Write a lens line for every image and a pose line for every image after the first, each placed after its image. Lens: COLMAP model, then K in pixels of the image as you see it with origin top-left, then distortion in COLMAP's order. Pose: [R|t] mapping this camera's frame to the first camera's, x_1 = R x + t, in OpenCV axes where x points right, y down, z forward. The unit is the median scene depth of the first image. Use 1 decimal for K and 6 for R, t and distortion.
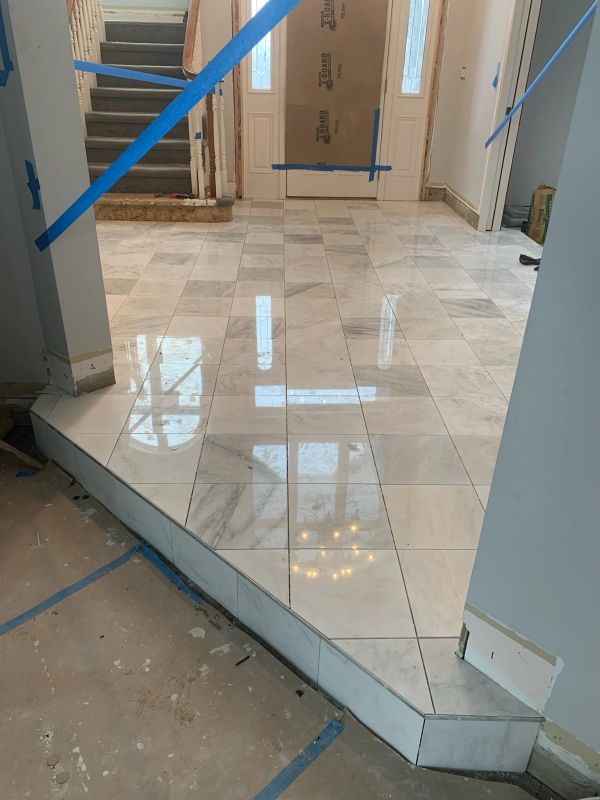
lens RADIAL K [[606.2, 0, 303.3], [0, 606.2, 397.9], [0, 0, 1]] dist [0.008097, -0.008505]
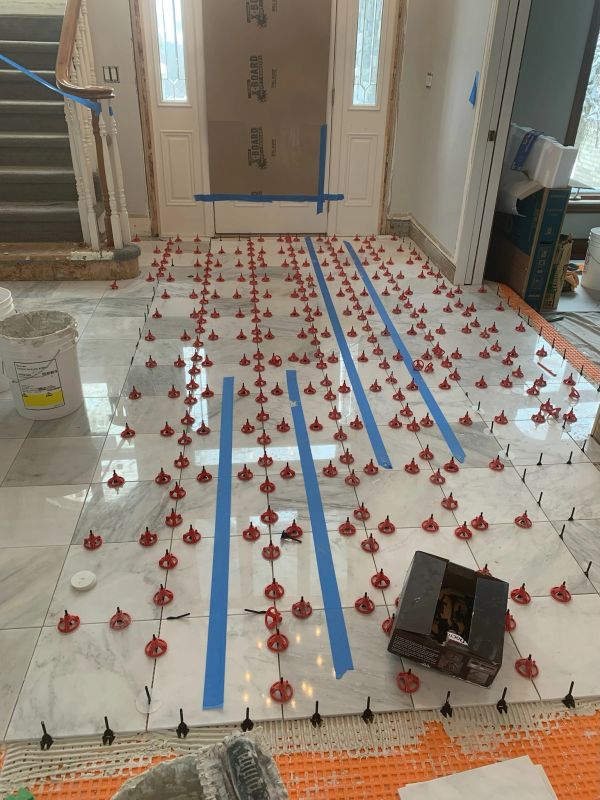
lens RADIAL K [[606.2, 0, 304.2], [0, 606.2, 394.2], [0, 0, 1]] dist [0.008097, -0.008505]
pose [[0.997834, -0.032997, 0.056903, 0.039907], [0.032380, 0.999407, 0.011723, -0.133835], [-0.057256, -0.009855, 0.998311, 0.203238]]
